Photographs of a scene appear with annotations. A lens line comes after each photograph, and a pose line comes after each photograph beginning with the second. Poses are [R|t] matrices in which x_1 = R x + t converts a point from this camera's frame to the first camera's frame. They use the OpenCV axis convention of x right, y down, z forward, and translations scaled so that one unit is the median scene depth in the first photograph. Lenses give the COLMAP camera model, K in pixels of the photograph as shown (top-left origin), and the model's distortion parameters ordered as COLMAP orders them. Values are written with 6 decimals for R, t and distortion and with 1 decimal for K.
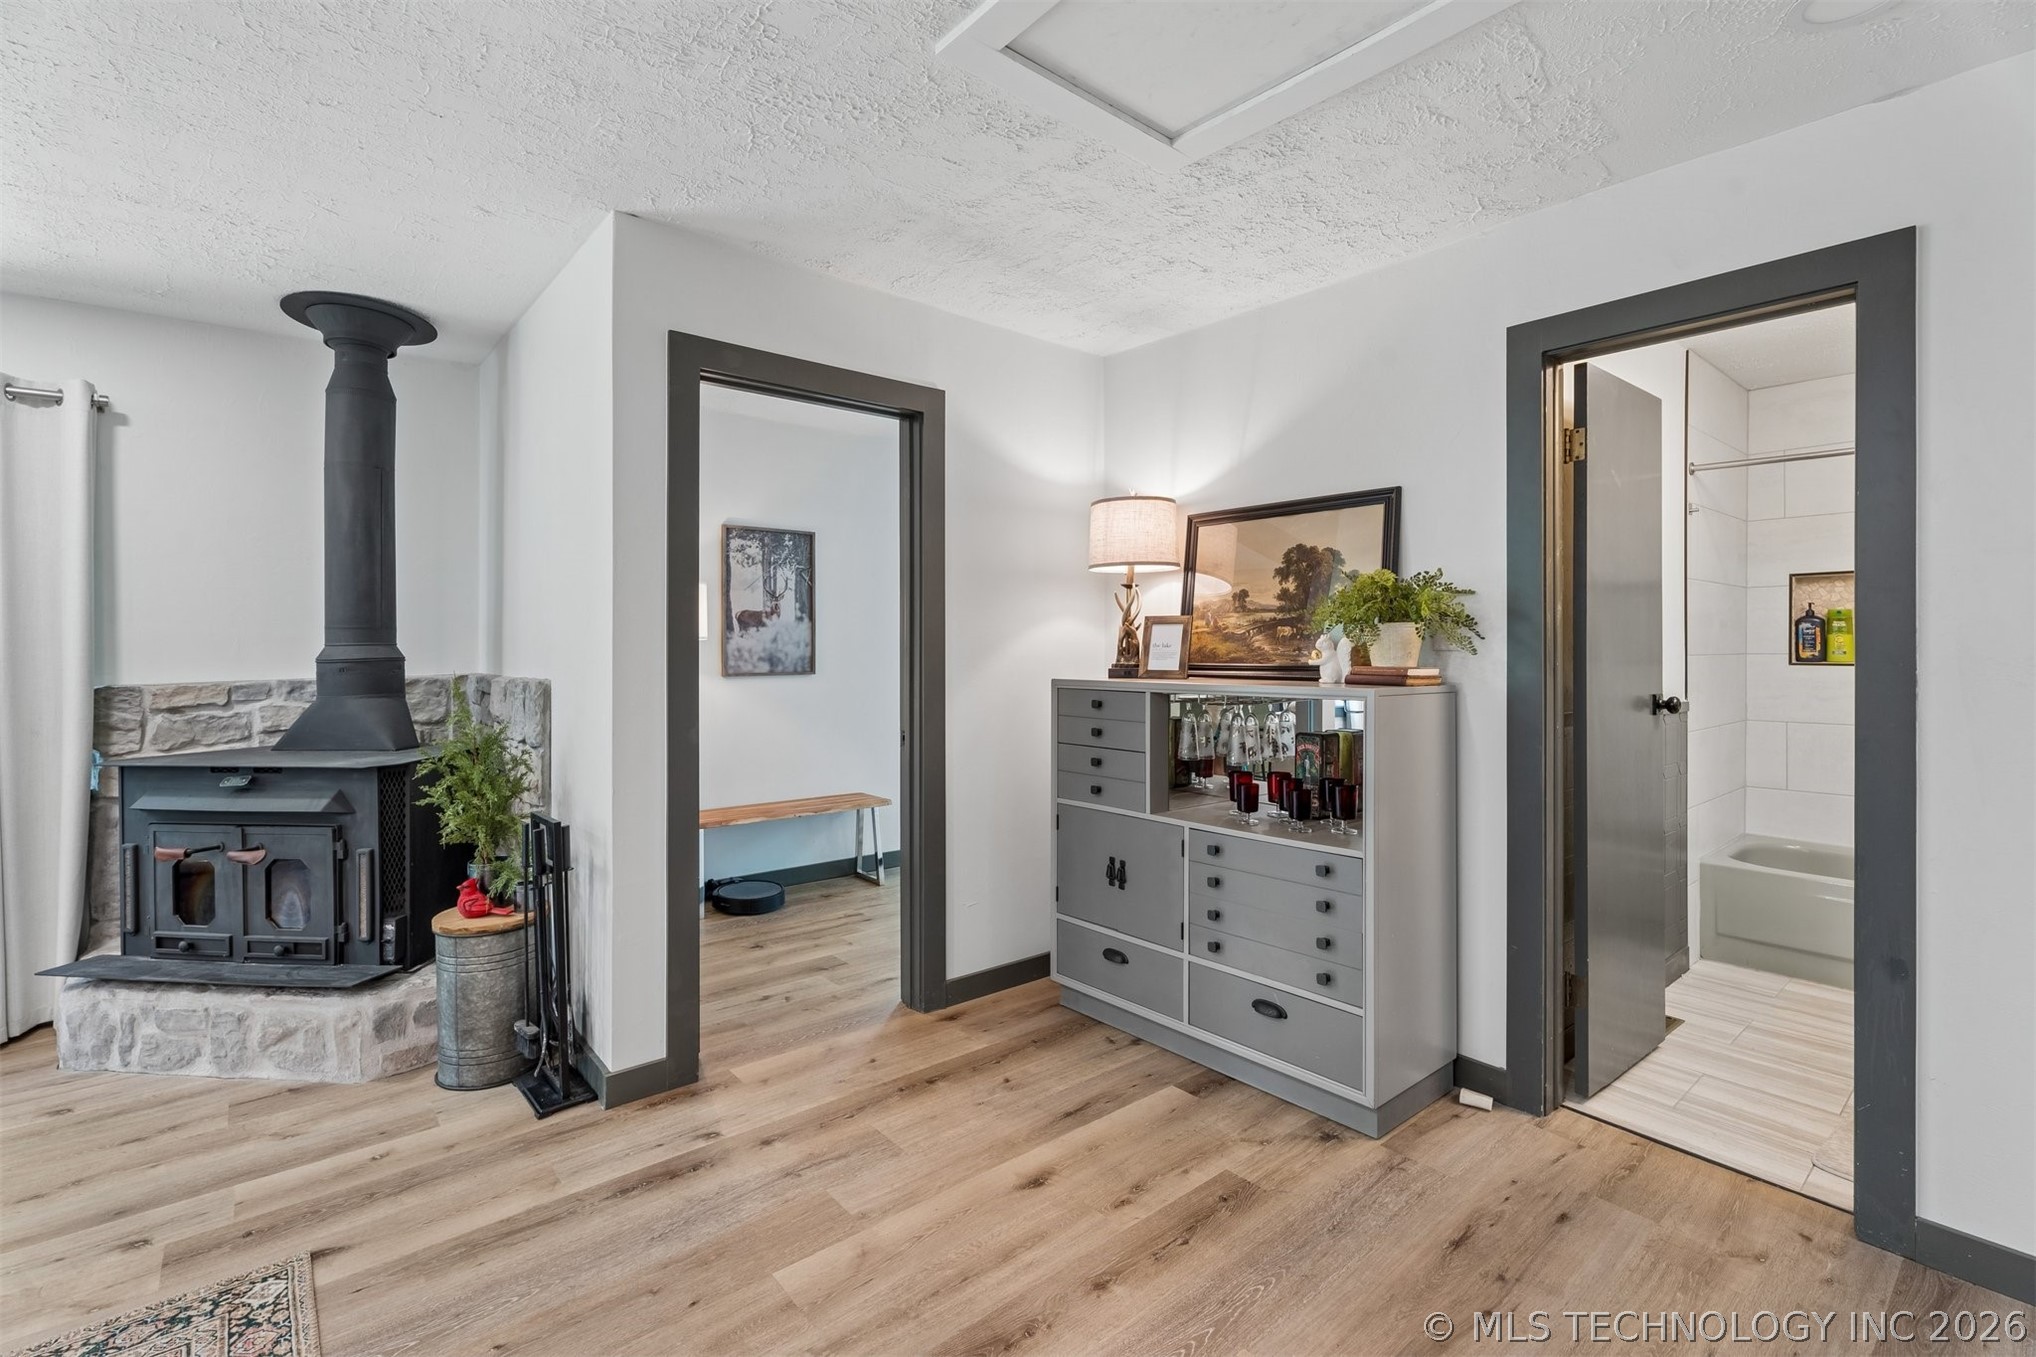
lens RADIAL K [[919.5, 0, 1005.2], [0, 919.5, 642.3], [0, 0, 1]] dist [-0.003046, 0.002492]
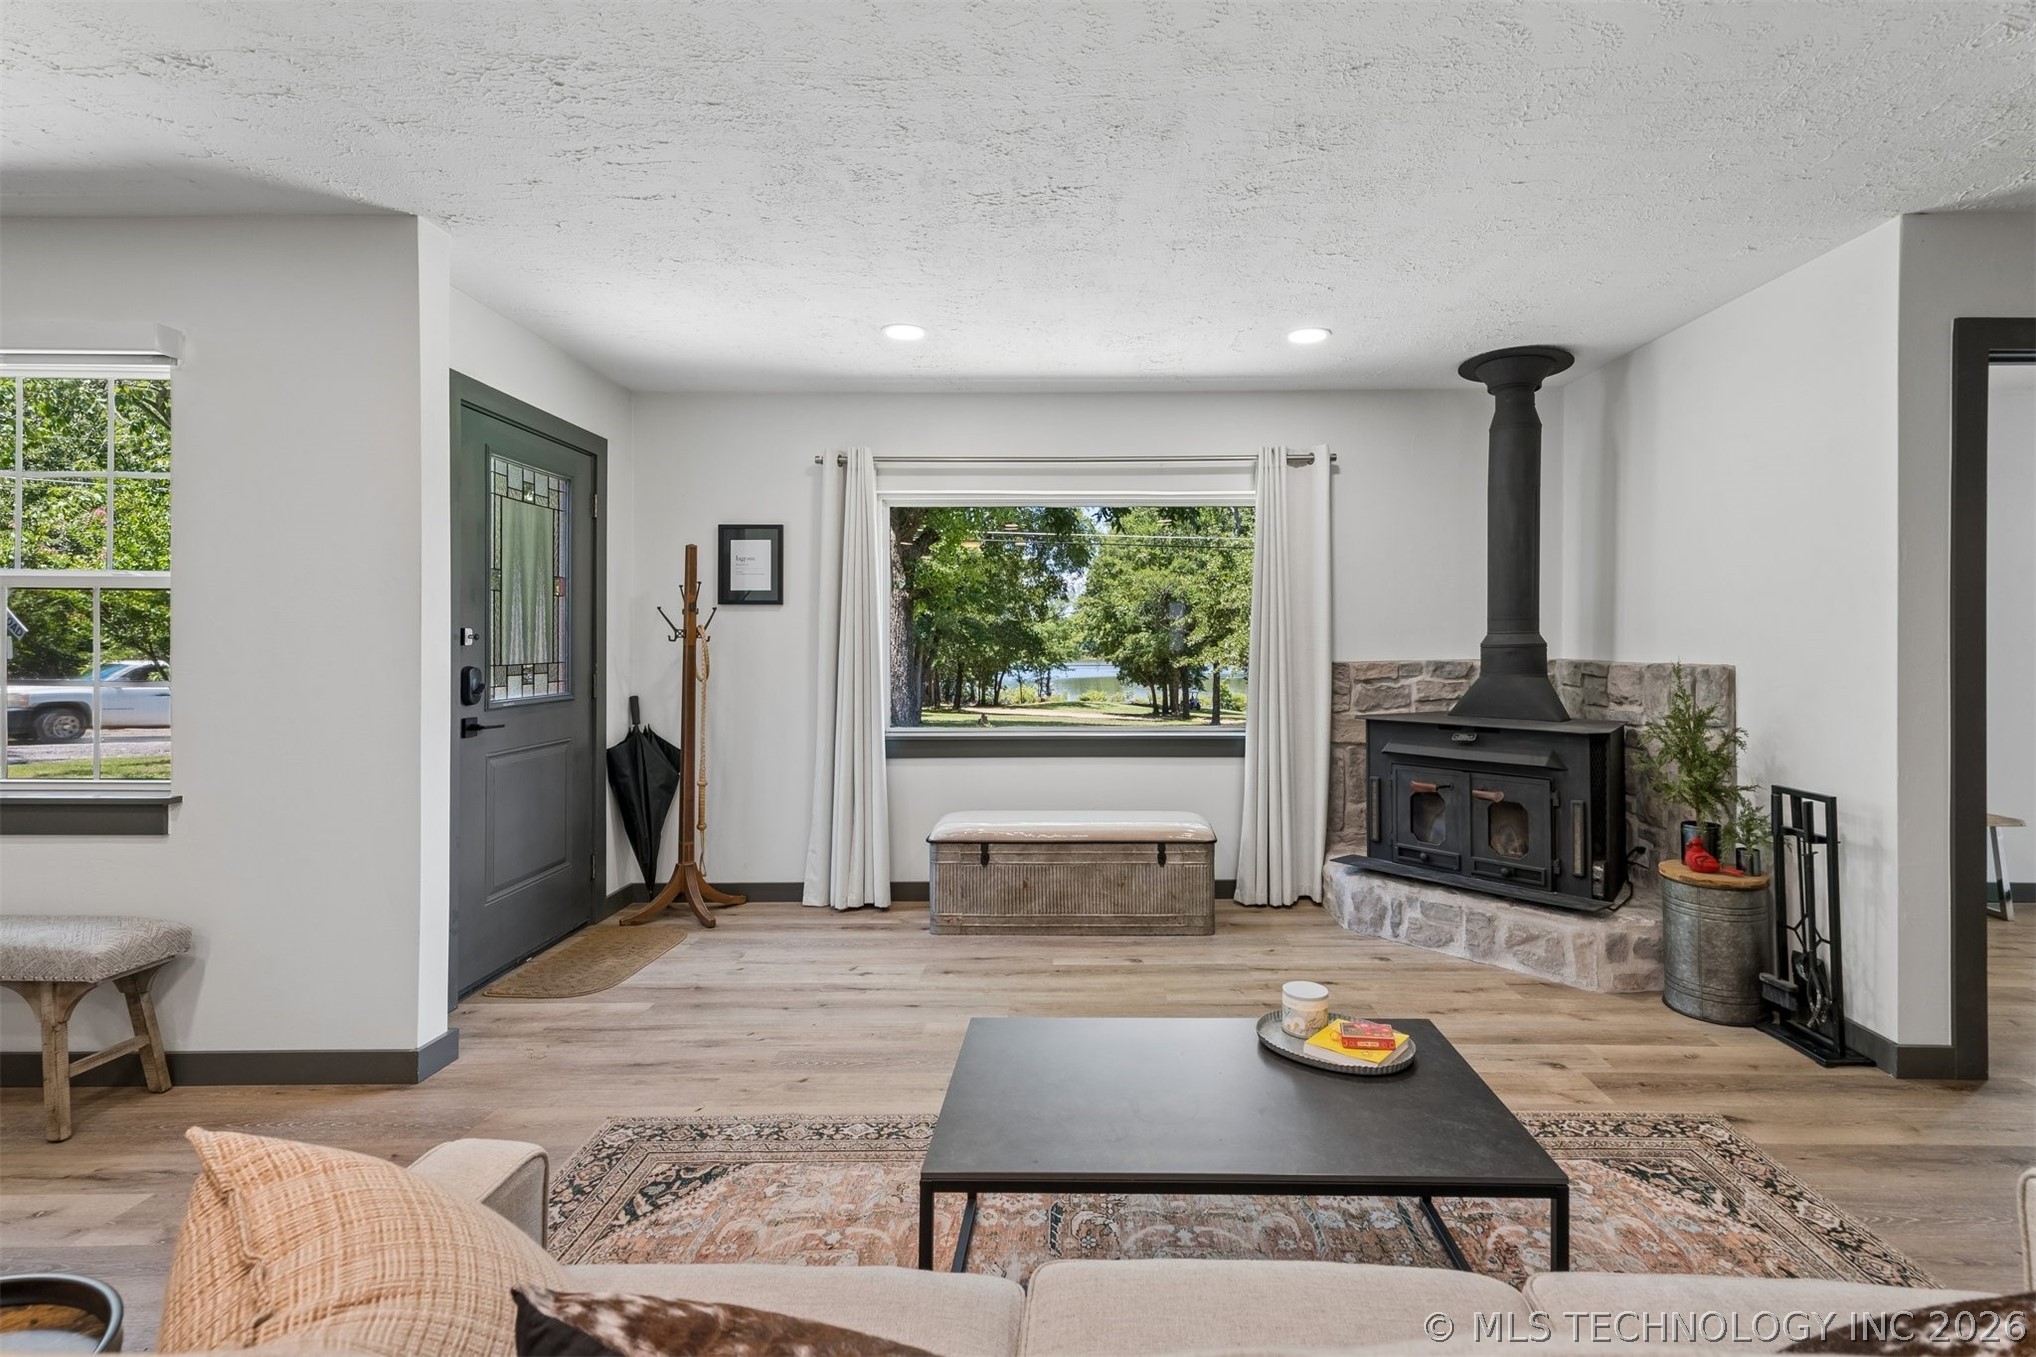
lens RADIAL K [[919.5, 0, 1074.6], [0, 919.5, 634.8], [0, 0, 1]] dist [-0.003046, 0.002492]
pose [[0.763186, 0.004880, -0.646161, -0.421491], [-0.007444, 0.999972, -0.001241, 0.012333], [0.646136, 0.005758, 0.763201, -0.356367]]
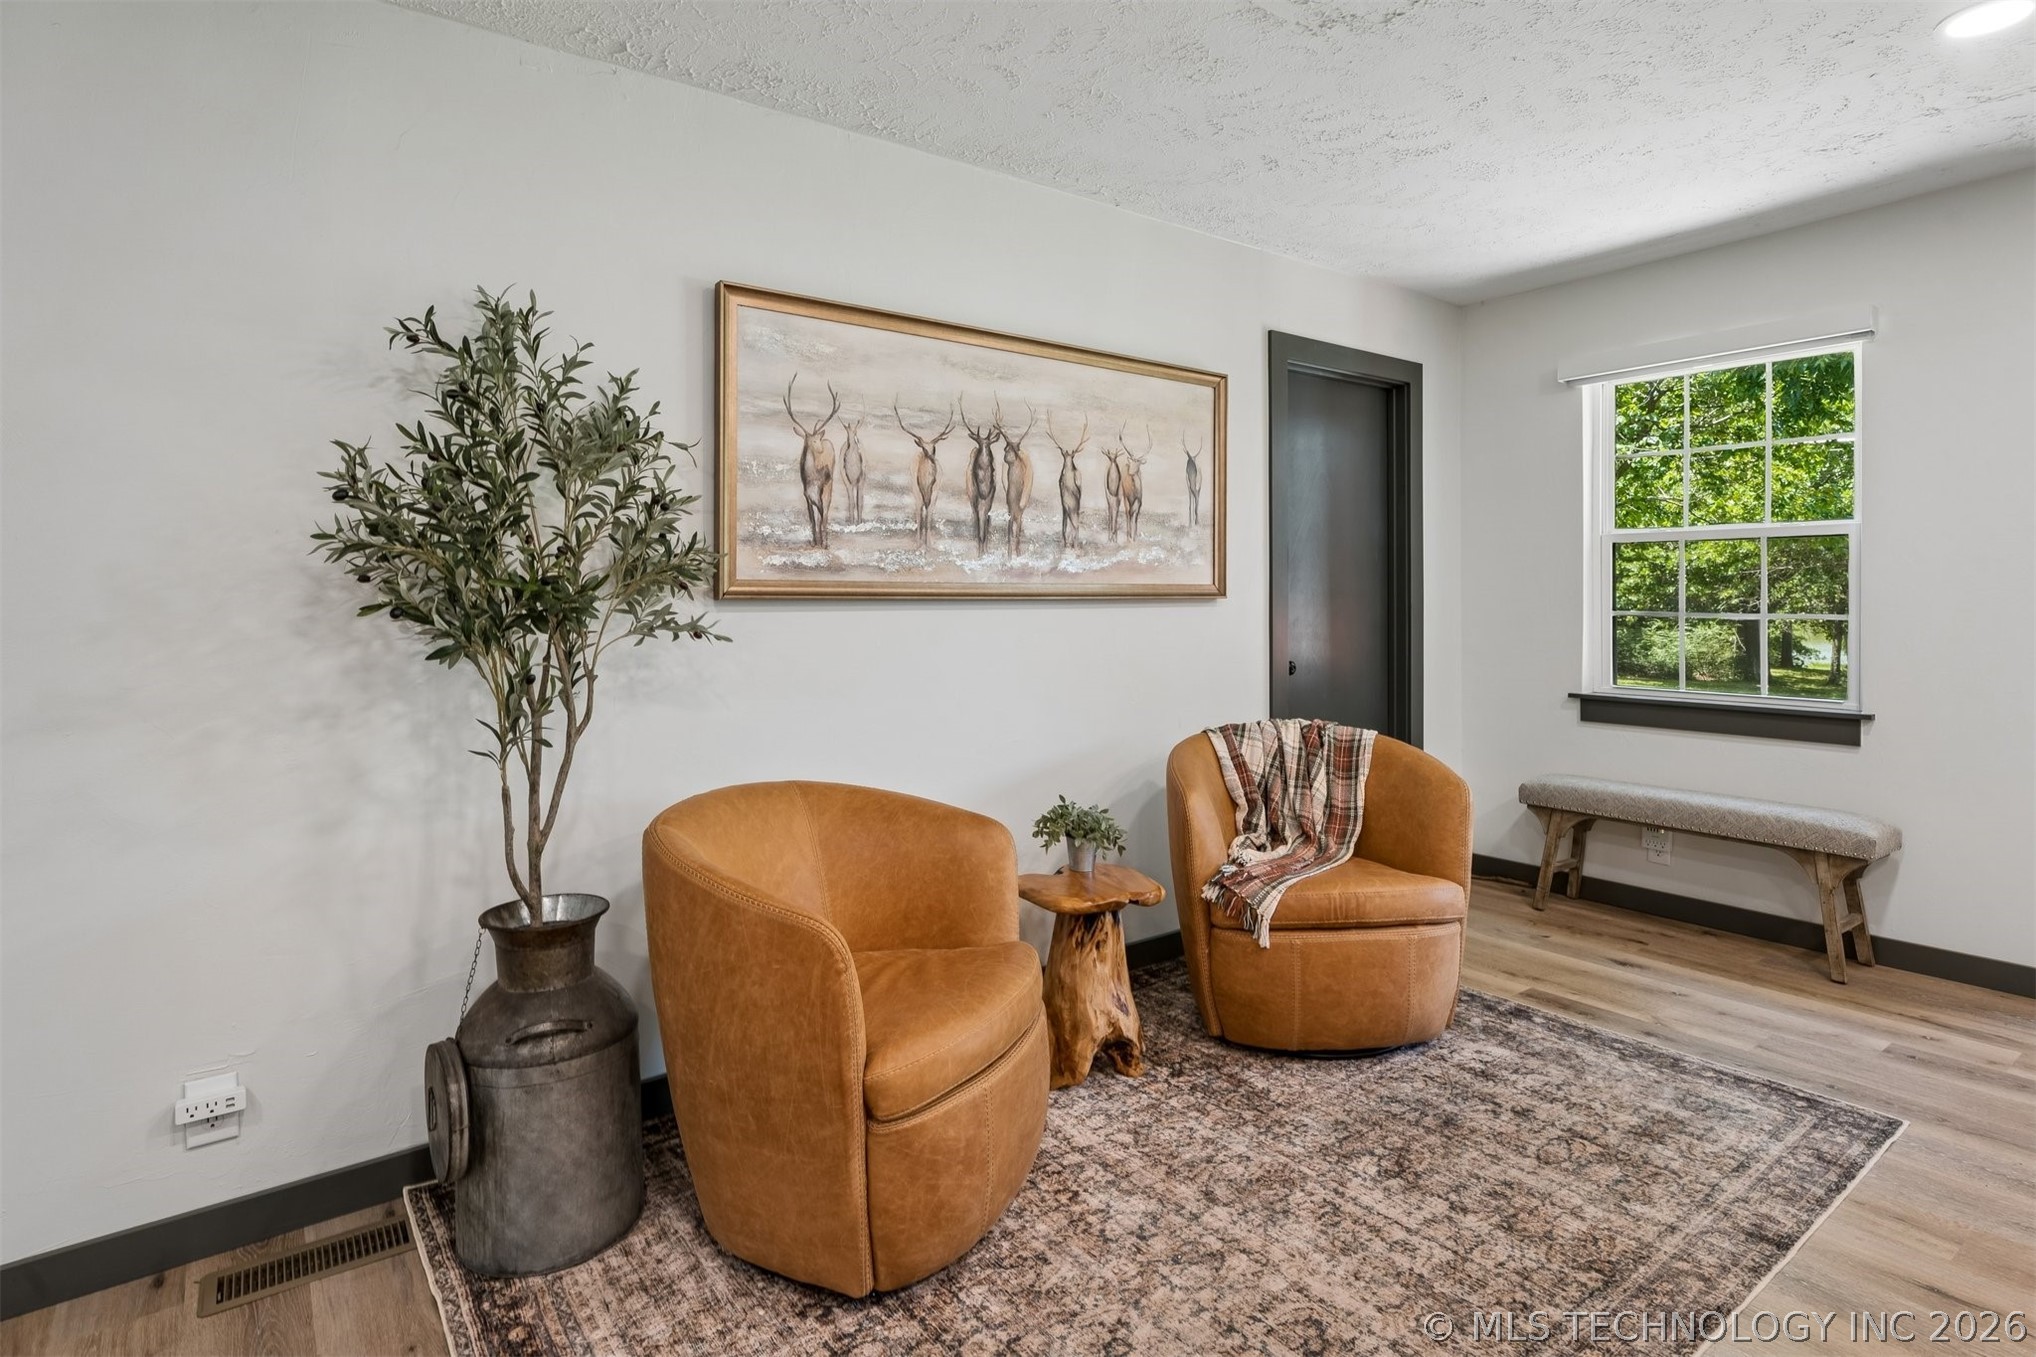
lens RADIAL K [[1036.2, 0, 1017.9], [0, 1036.2, 615.1], [0, 0, 1]] dist [-0.008549, -0.001834]
pose [[-0.060511, 0.019877, -0.997970, -0.462836], [0.009770, 0.999766, 0.019321, 0.033197], [0.998120, -0.008581, -0.060691, -1.127566]]
